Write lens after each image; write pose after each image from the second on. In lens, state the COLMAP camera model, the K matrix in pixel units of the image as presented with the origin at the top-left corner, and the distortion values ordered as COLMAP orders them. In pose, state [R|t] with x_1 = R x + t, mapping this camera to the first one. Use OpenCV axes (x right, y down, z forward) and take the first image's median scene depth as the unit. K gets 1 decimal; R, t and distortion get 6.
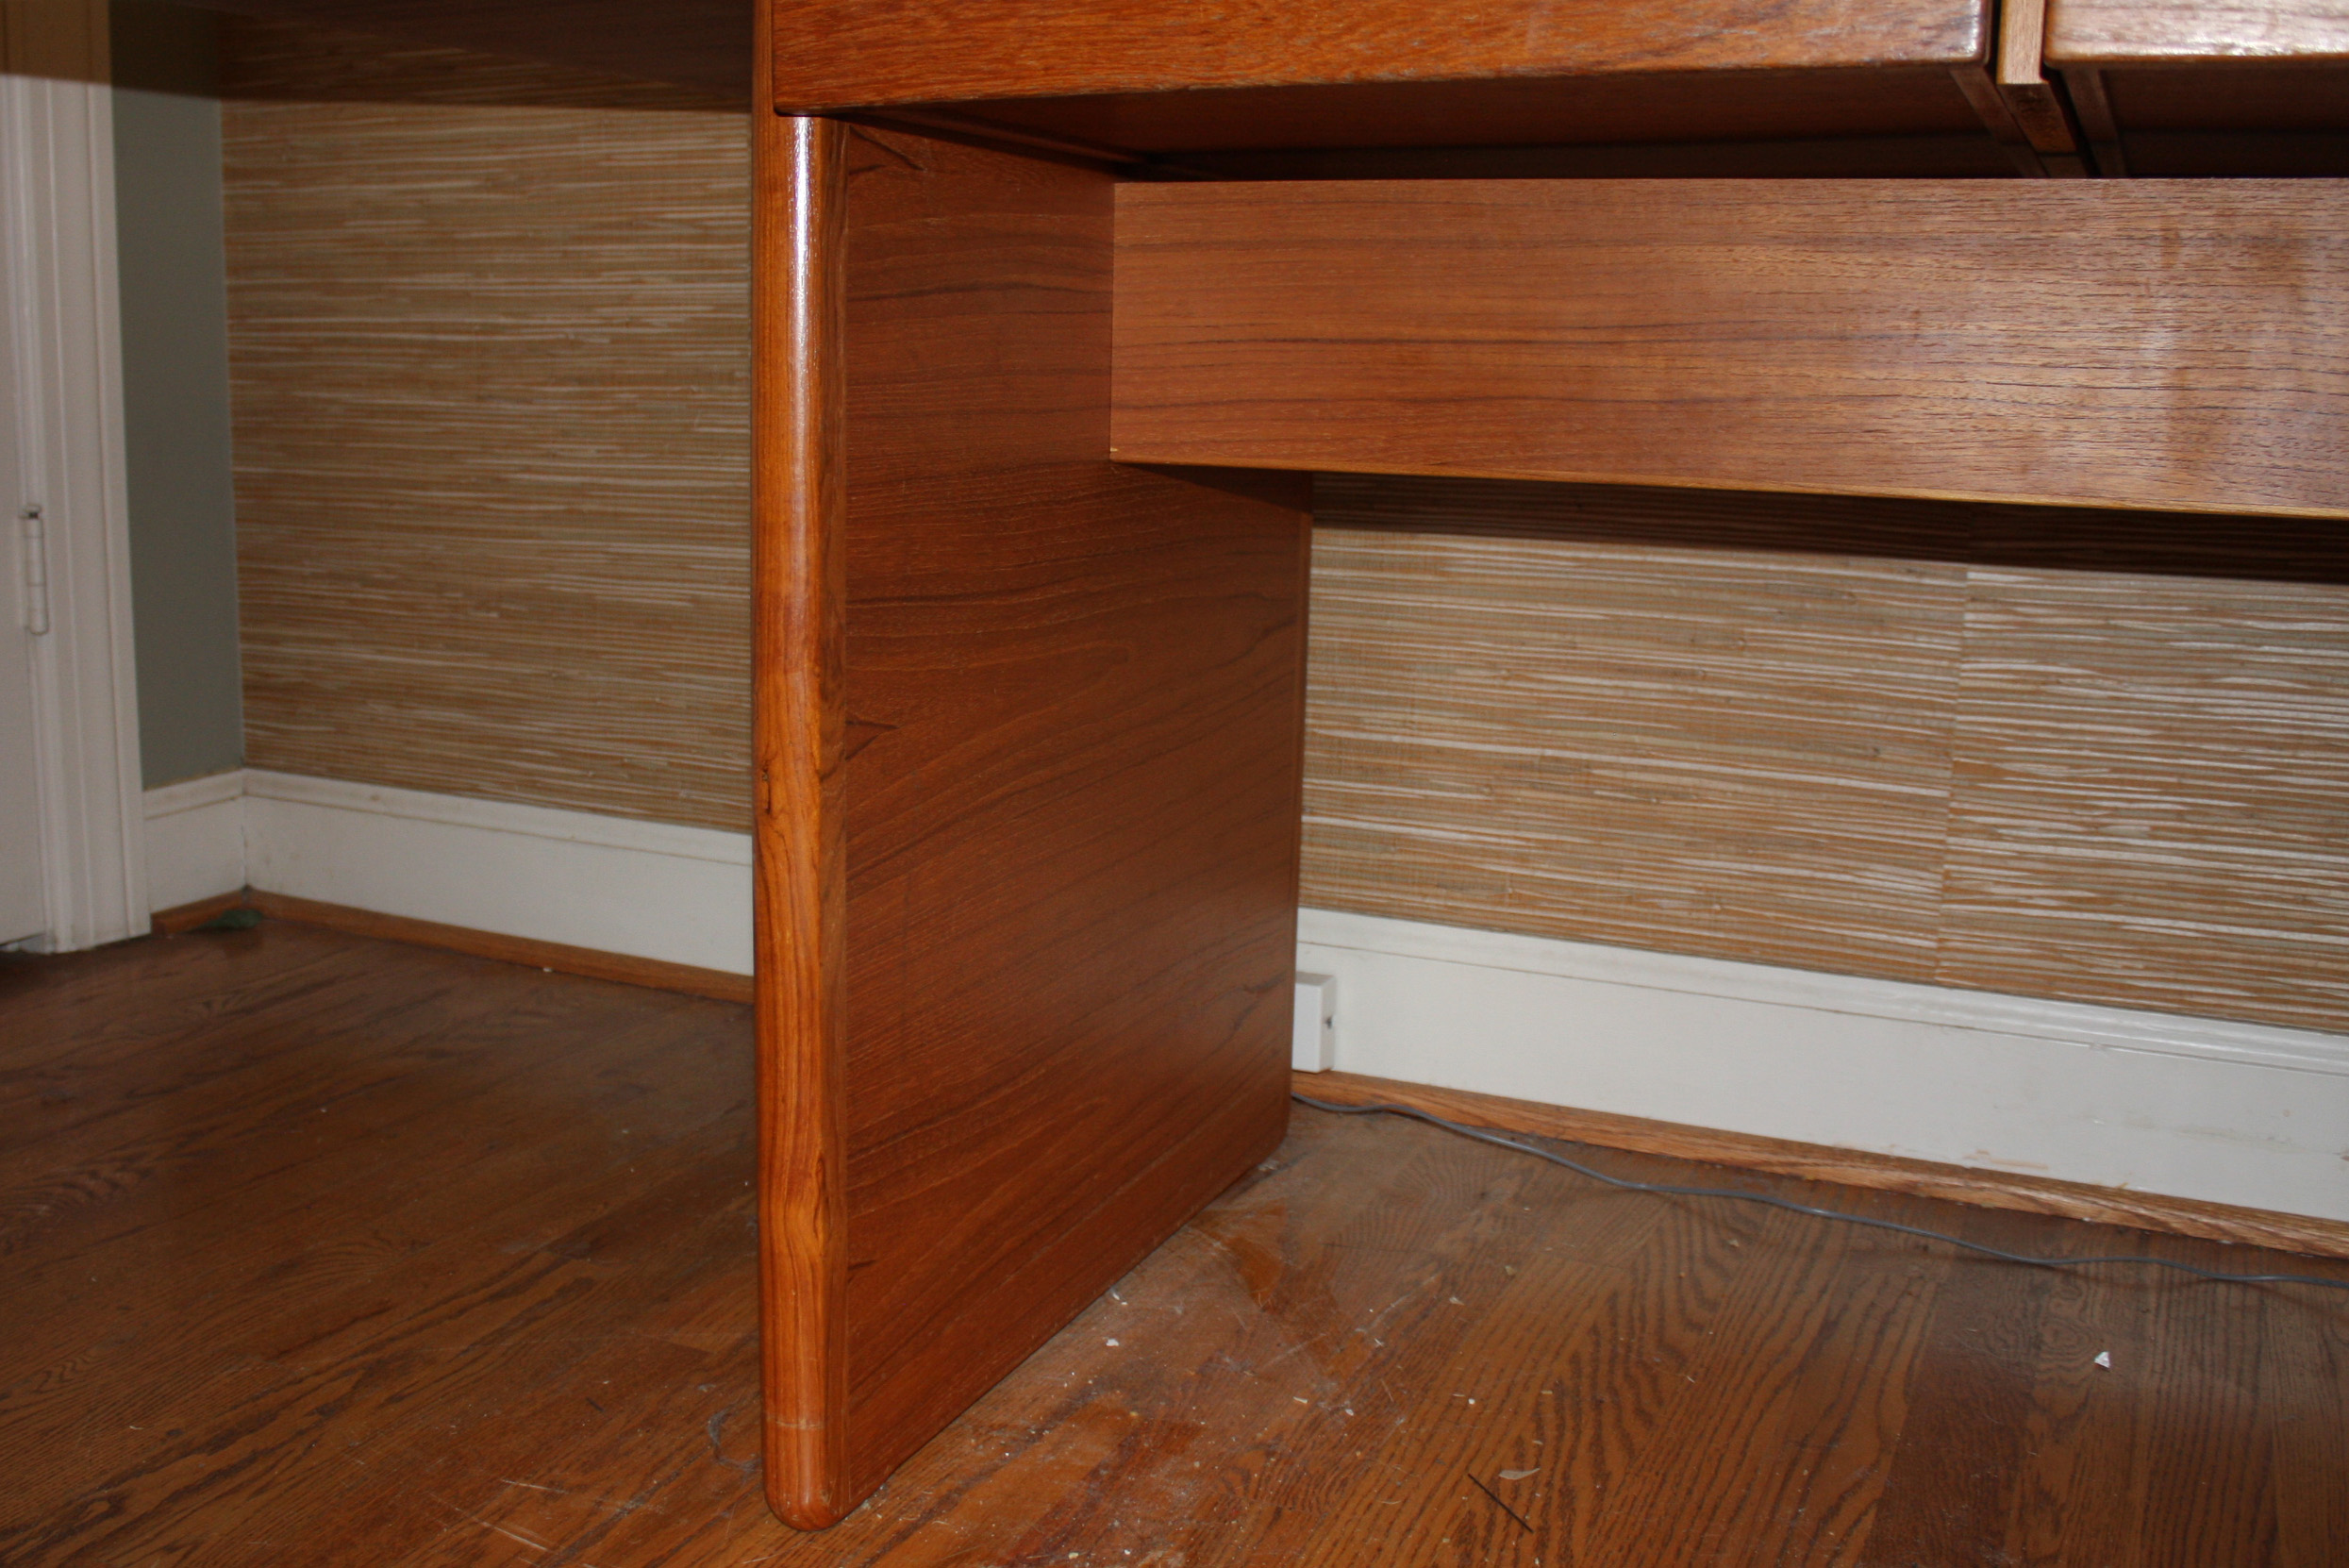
lens RADIAL K [[2311.3, 0, 1026.8], [0, 2311.3, 786.1], [0, 0, 1]] dist [-0.163125, 0.161993]
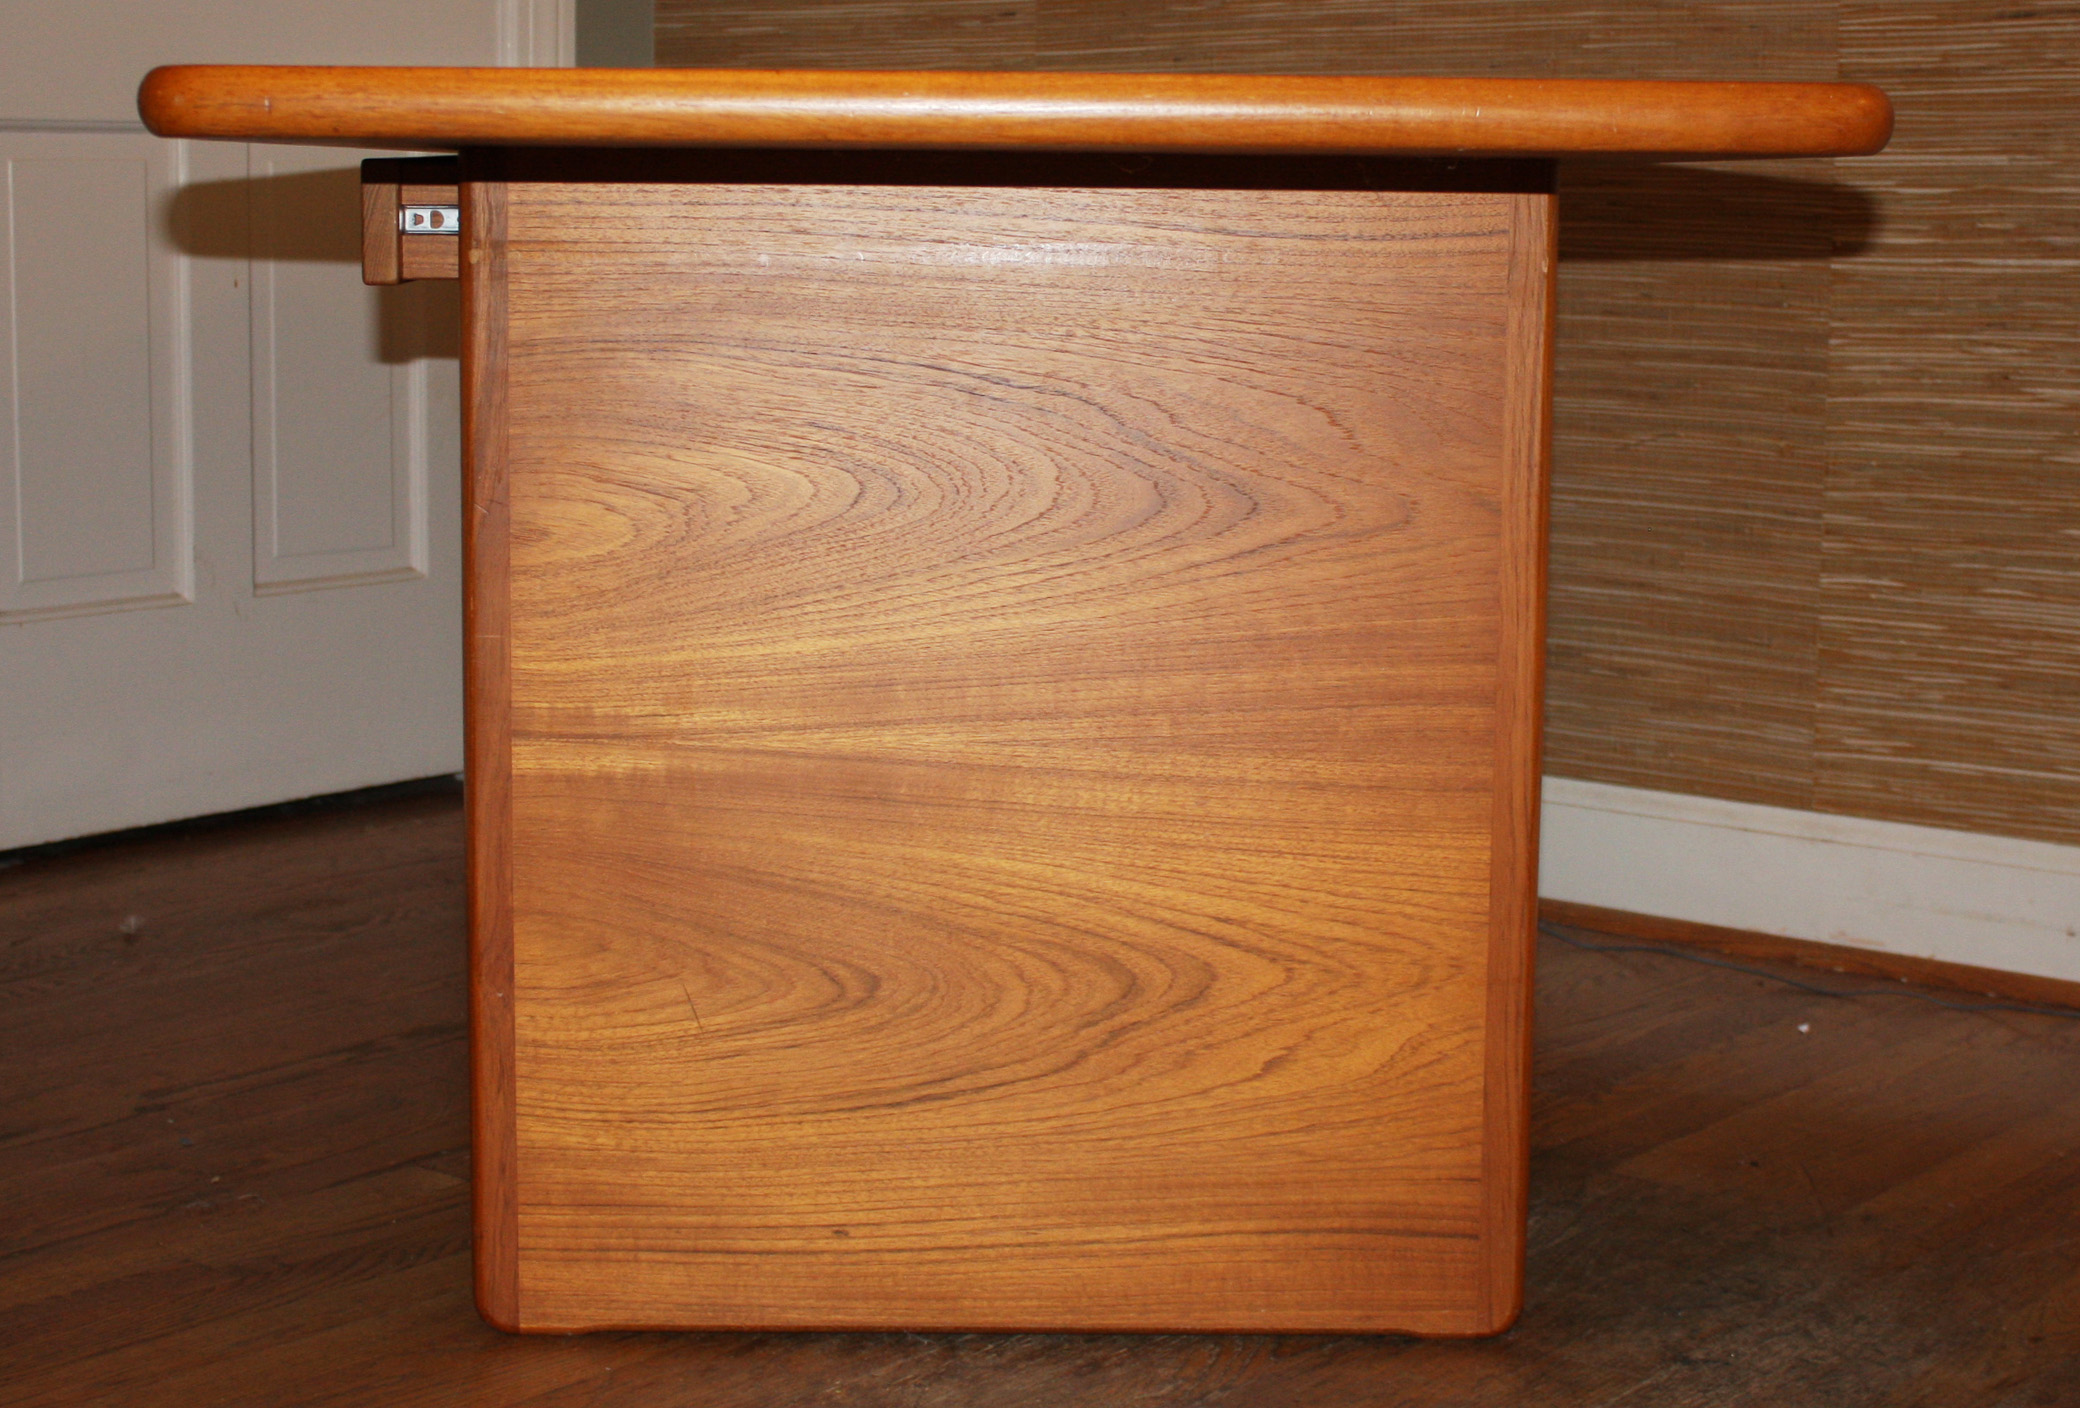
lens RADIAL K [[3307.5, 0, 1034.9], [0, 3307.5, 629.5], [0, 0, 1]] dist [-0.086923, 0.028421]
pose [[0.976919, 0.028257, -0.211732, 0.366047], [-0.042329, 0.997164, -0.062227, 0.124435], [0.209373, 0.069754, 0.975345, -1.087662]]
